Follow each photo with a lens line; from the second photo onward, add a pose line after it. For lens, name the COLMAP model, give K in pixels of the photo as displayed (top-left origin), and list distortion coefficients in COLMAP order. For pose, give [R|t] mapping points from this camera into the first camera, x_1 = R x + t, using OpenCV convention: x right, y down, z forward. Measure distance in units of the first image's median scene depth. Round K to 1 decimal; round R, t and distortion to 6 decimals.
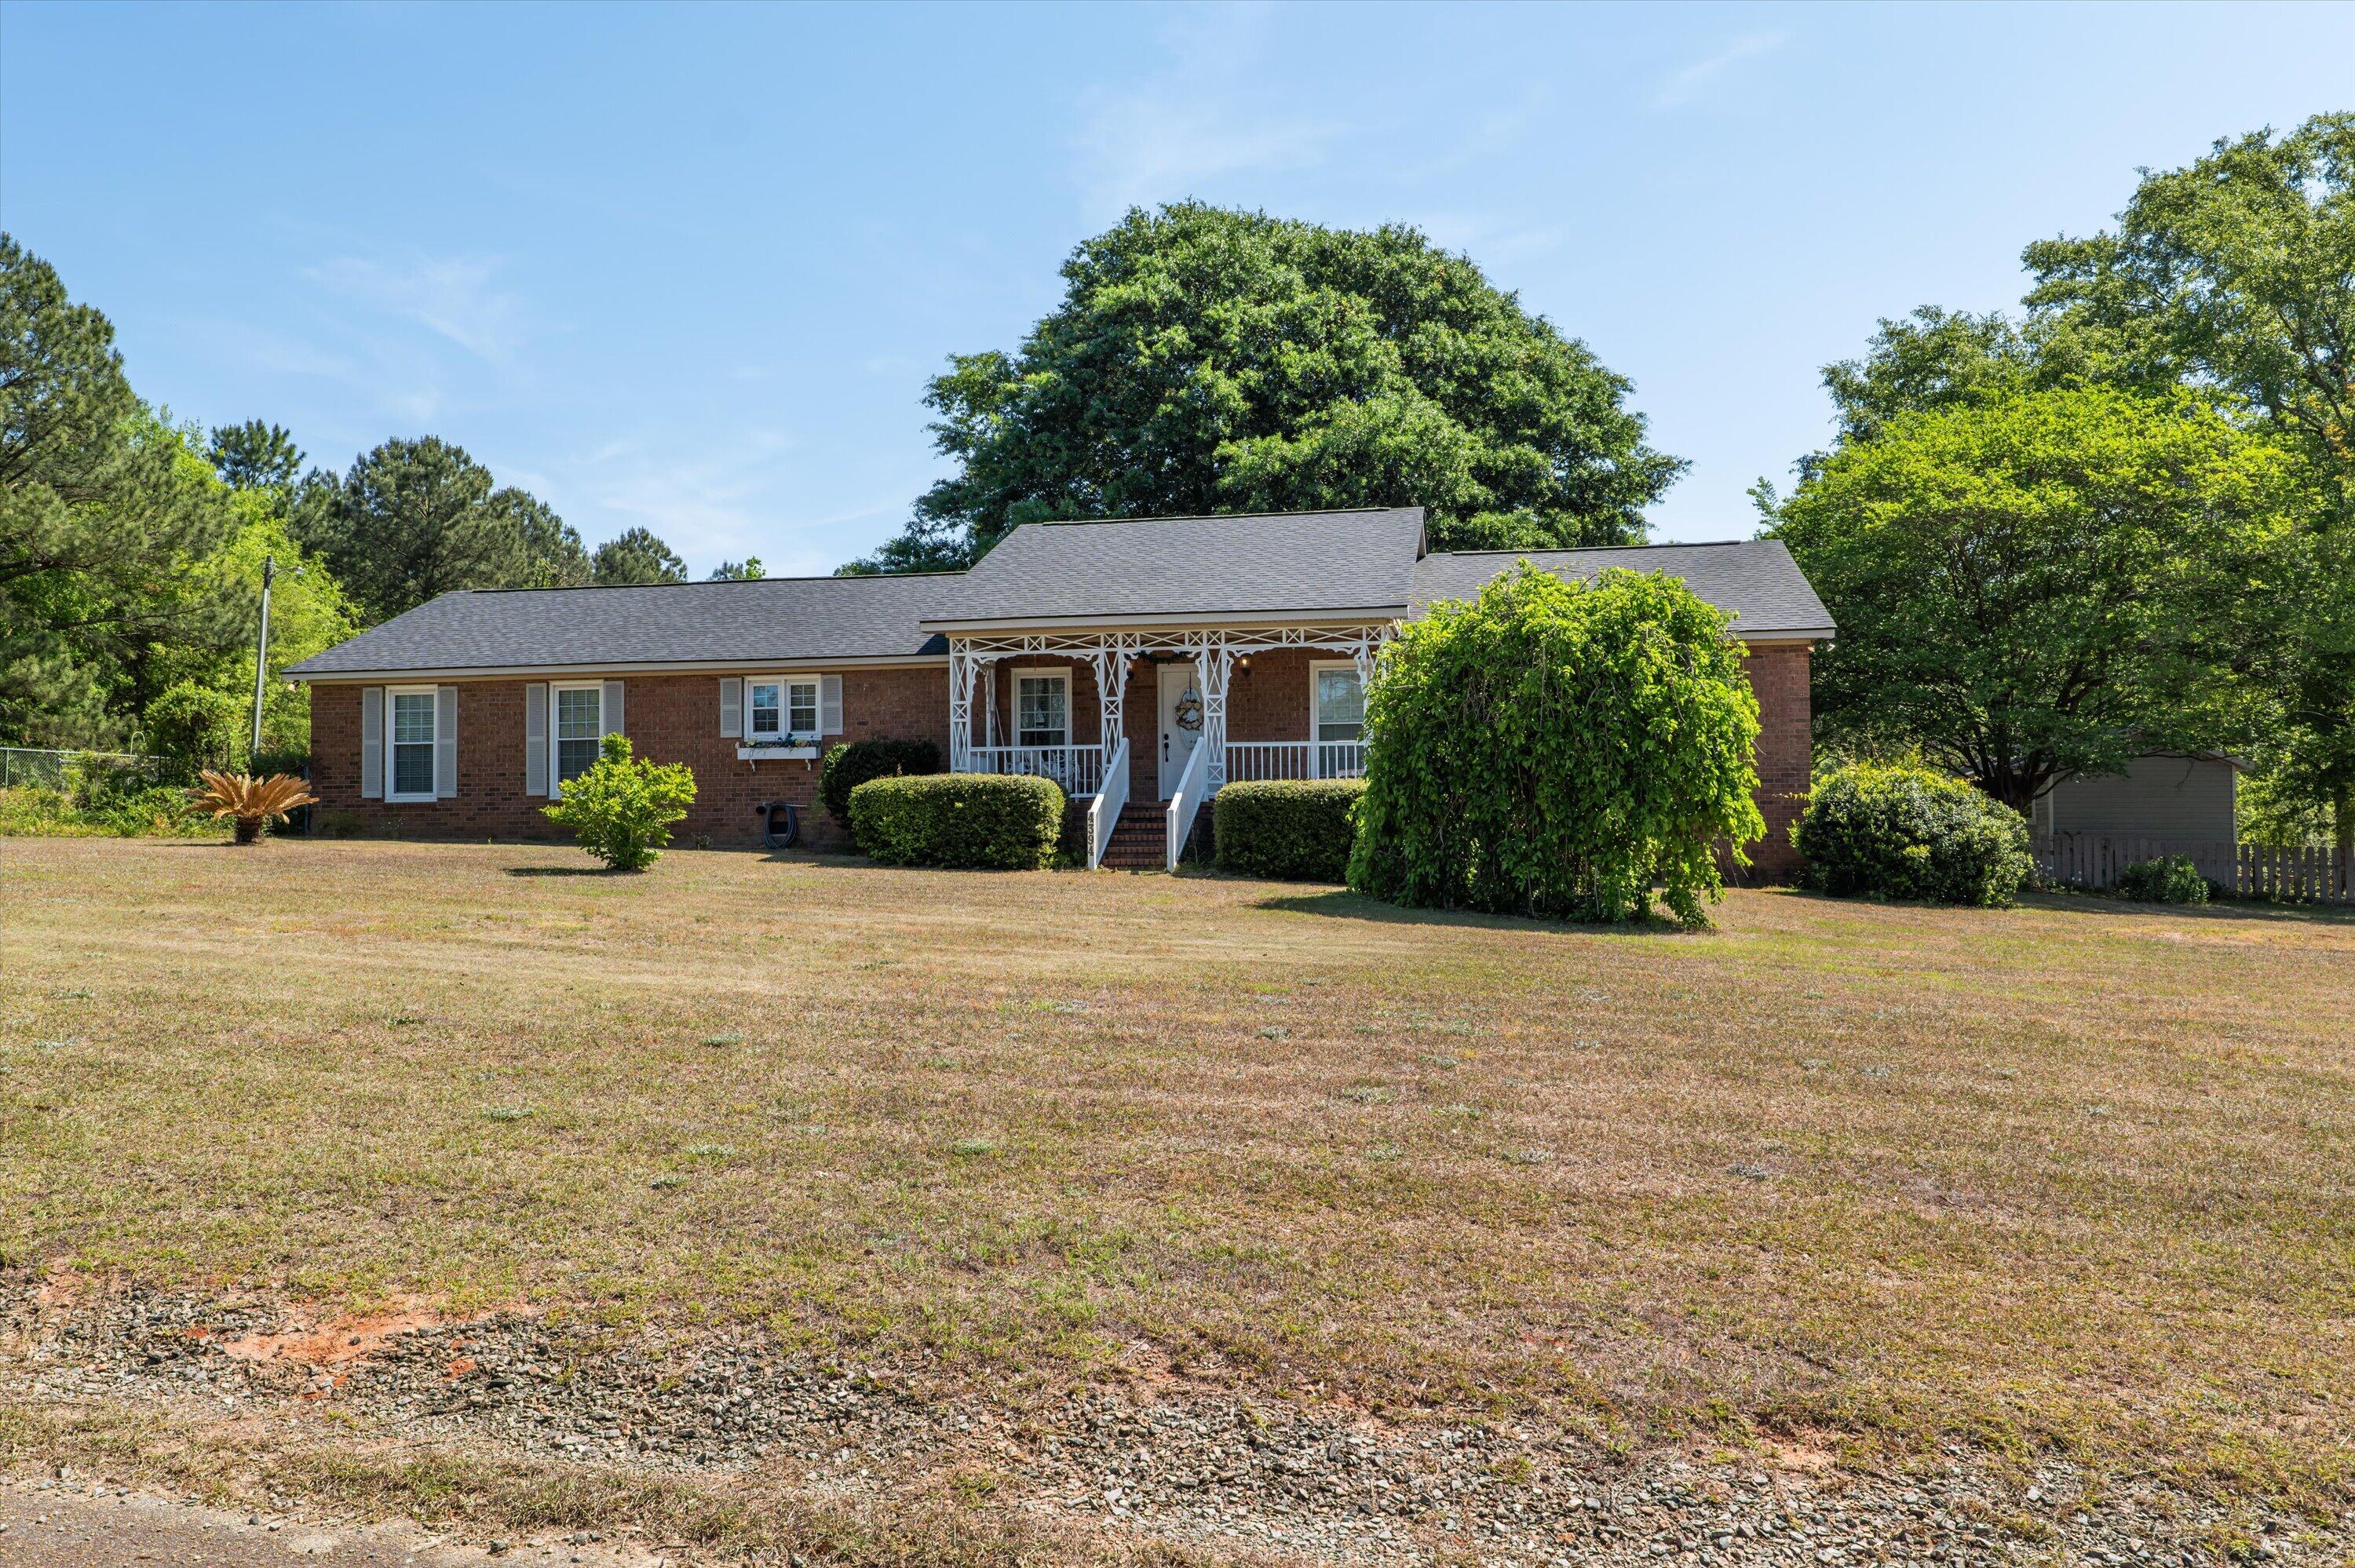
lens RADIAL K [[1837.6, 0, 1138.0], [0, 1837.6, 779.2], [0, 0, 1]] dist [0.005846, 0.004409]
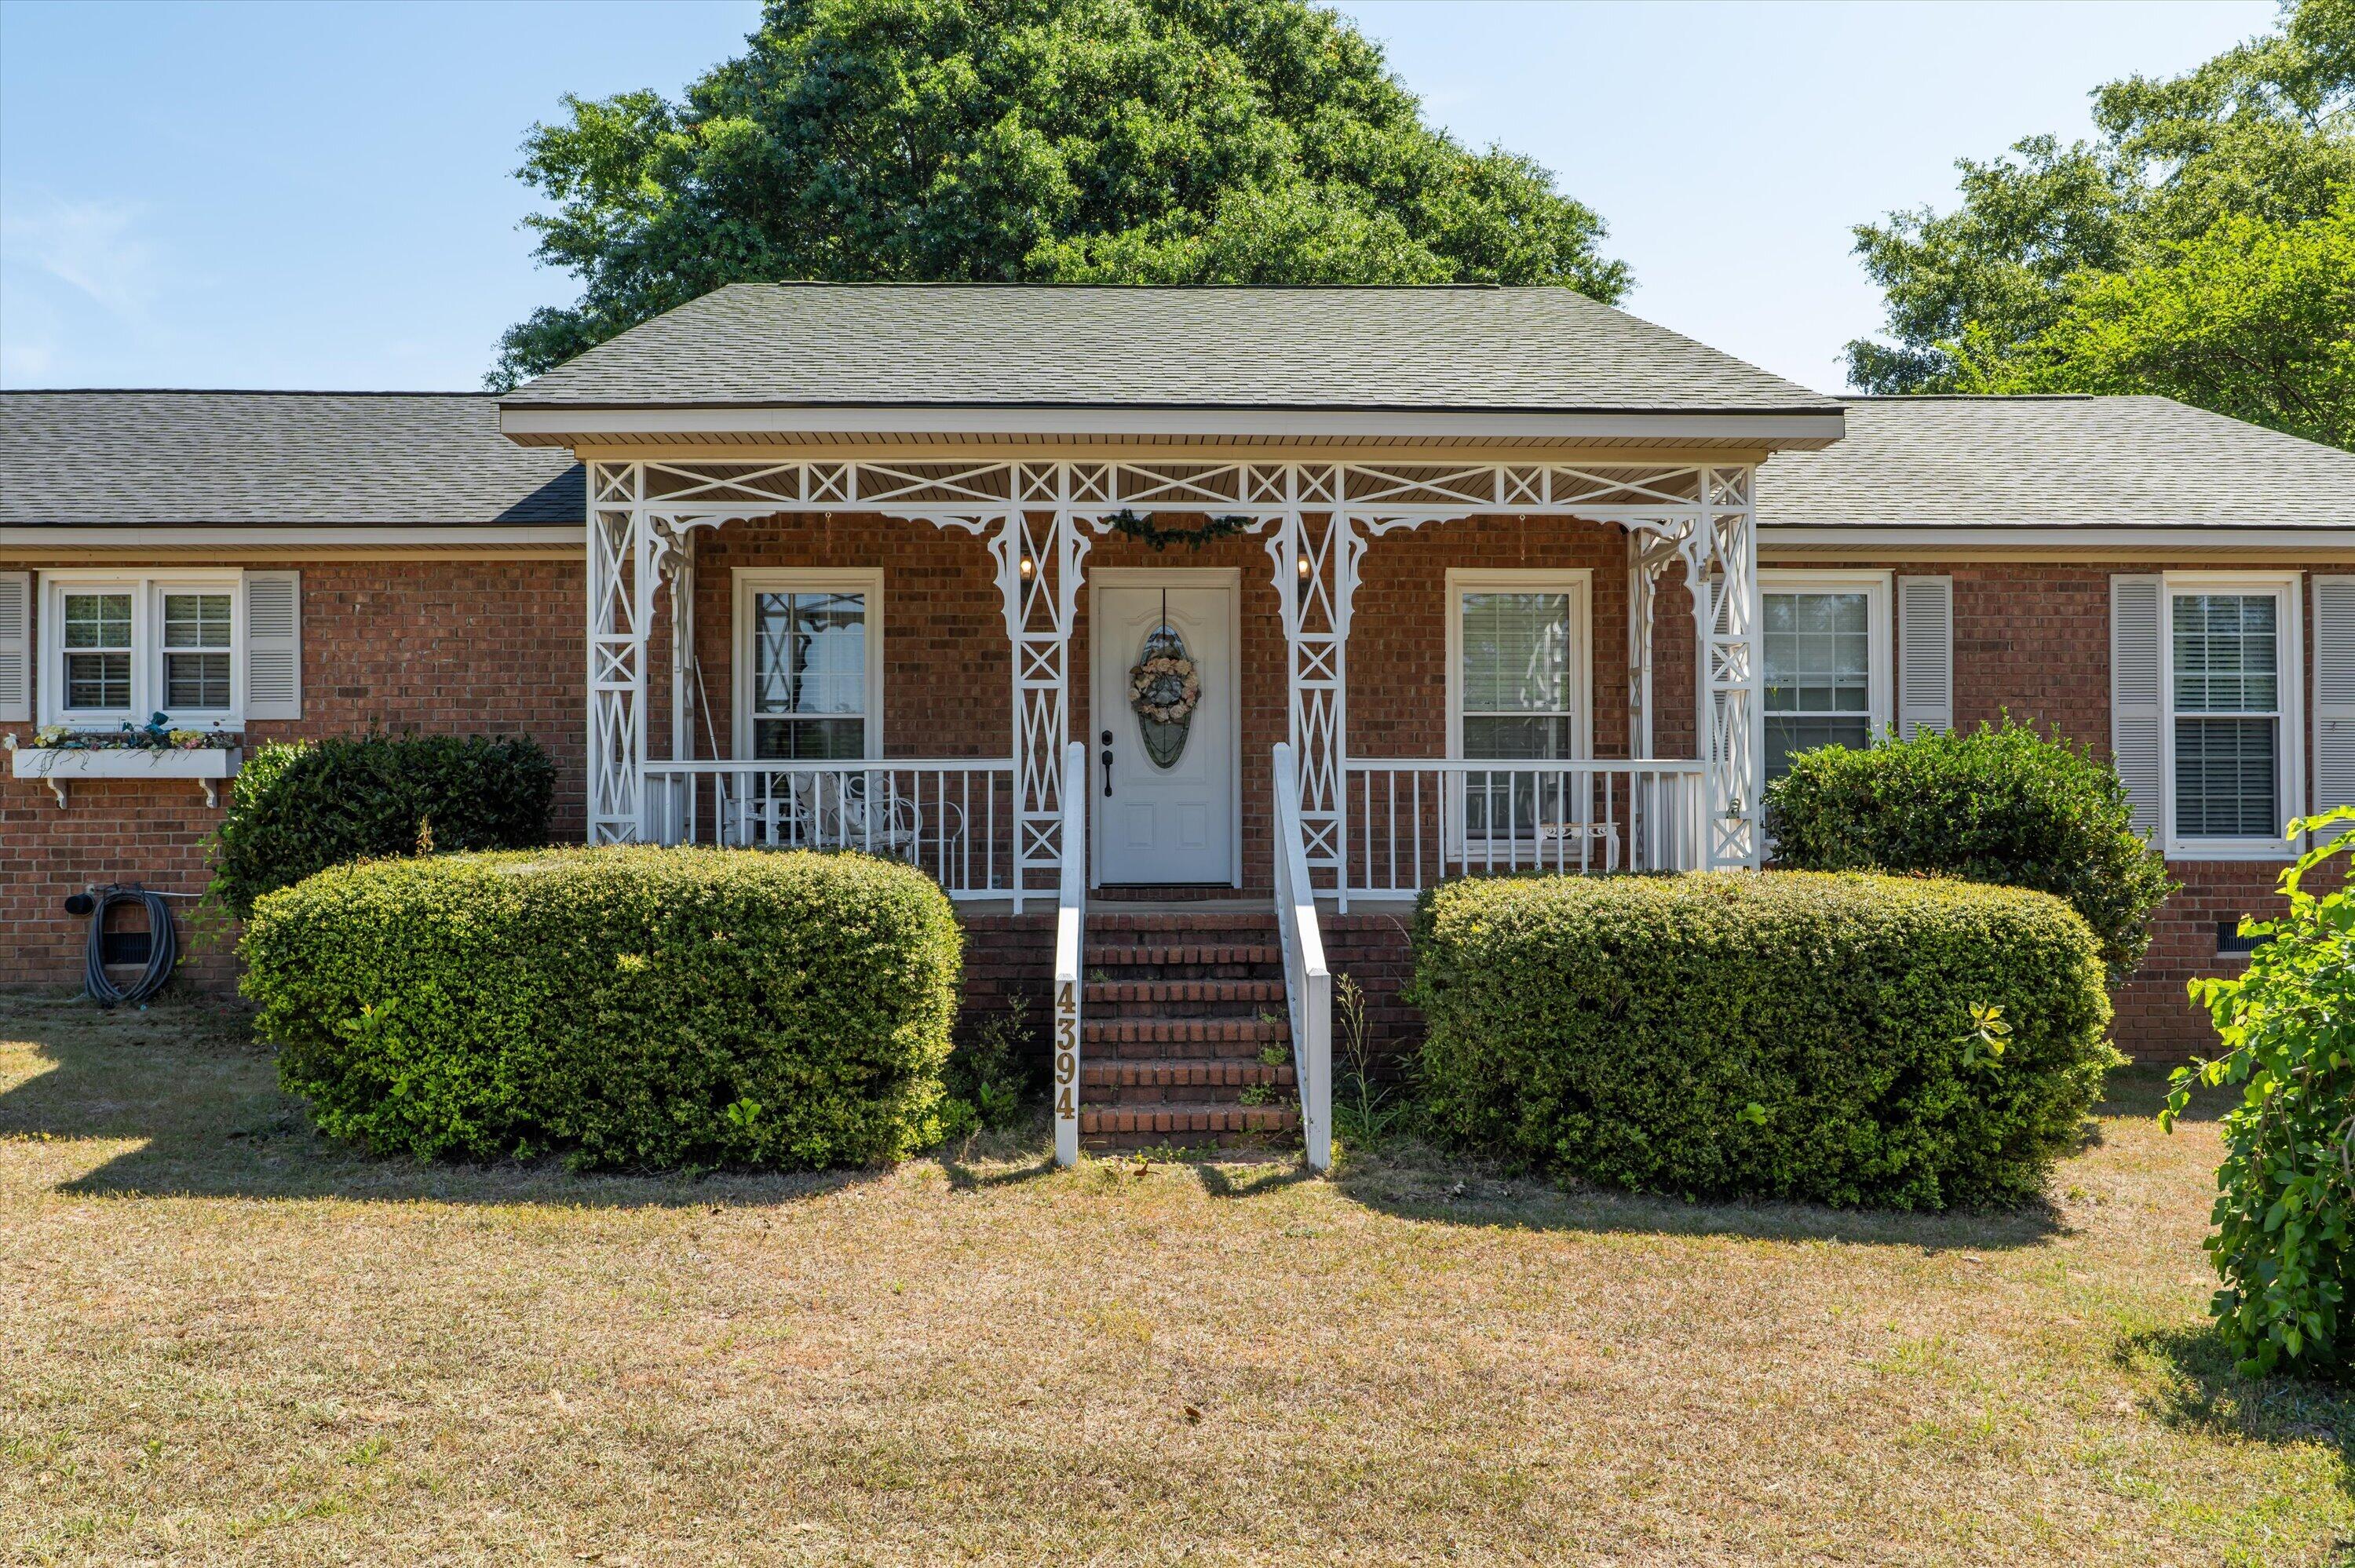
lens RADIAL K [[1802.5, 0, 1158.0], [0, 1802.5, 800.3], [0, 0, 1]] dist [-0.000777, 0.001885]
pose [[0.974553, 0.007979, 0.224013, -0.062475], [-0.011730, 0.999812, 0.015416, -0.014103], [-0.223848, -0.017652, 0.974464, 0.545281]]
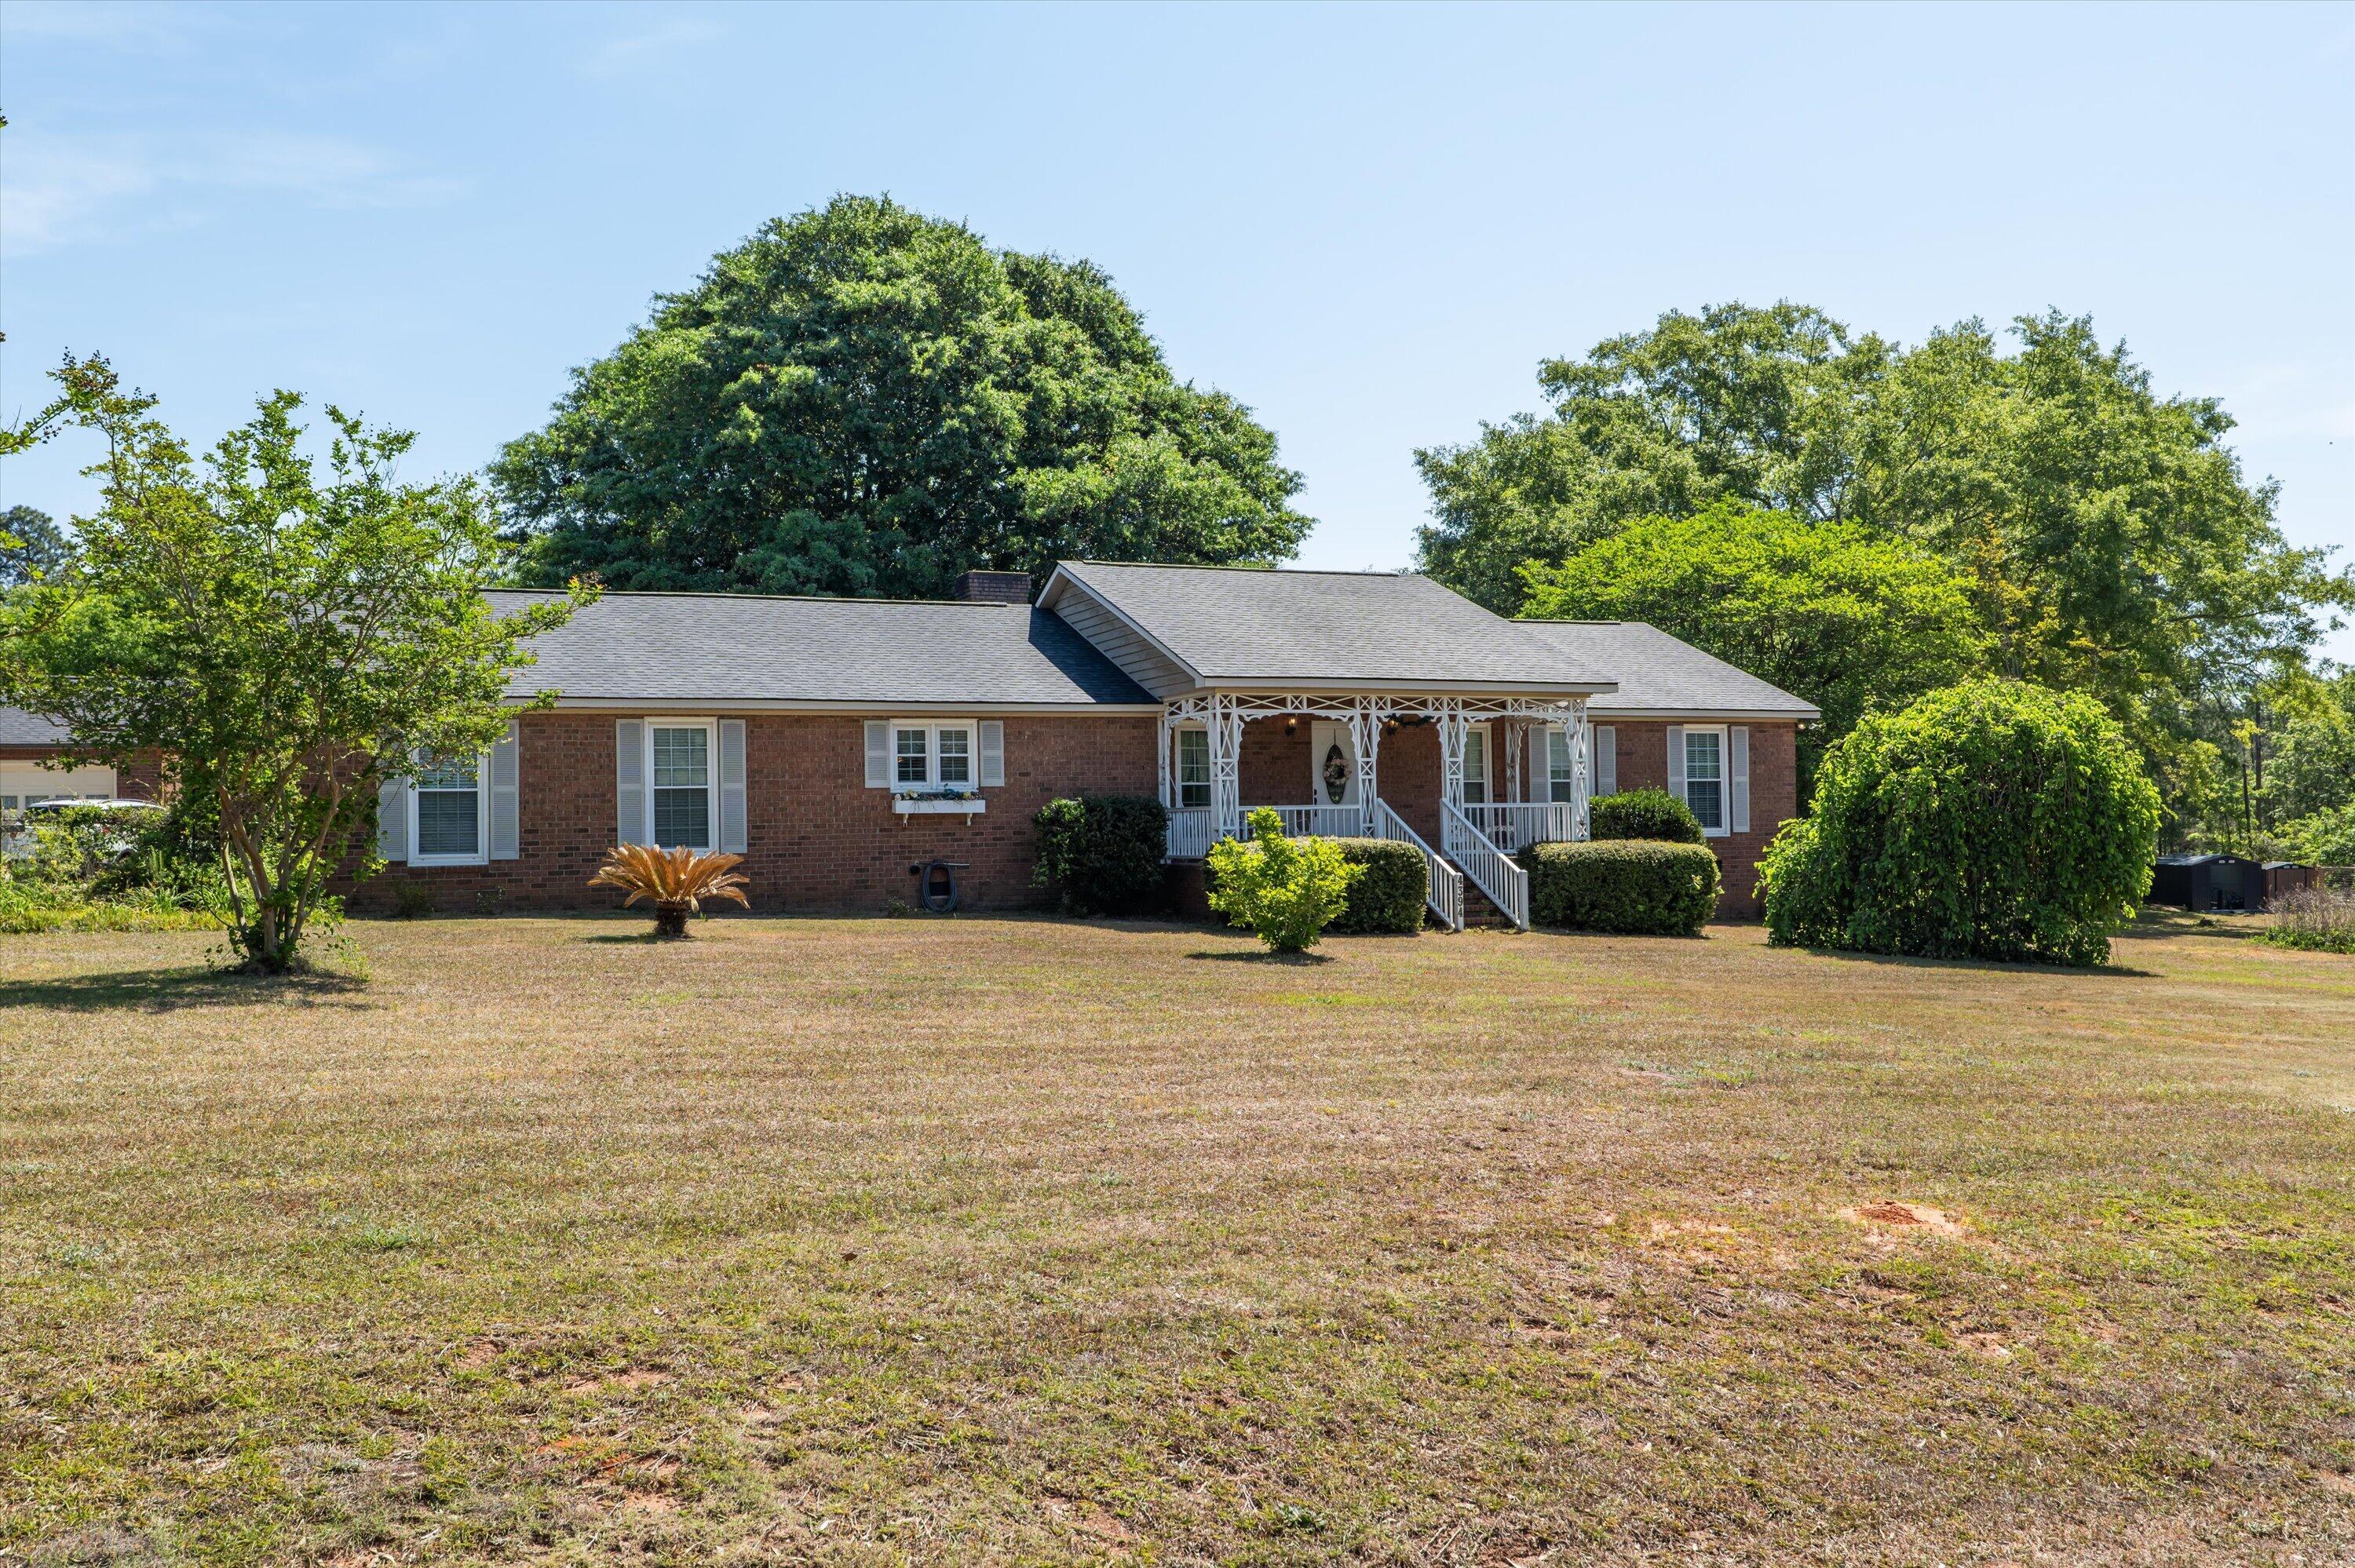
lens RADIAL K [[1952.1, 0, 1160.0], [0, 1952.1, 801.2], [0, 0, 1]] dist [-0.000980, 0.000245]
pose [[0.824330, 0.001747, 0.566106, -0.619269], [-0.008908, 0.999911, 0.009885, -0.025976], [-0.566039, -0.013191, 0.824273, 0.146345]]
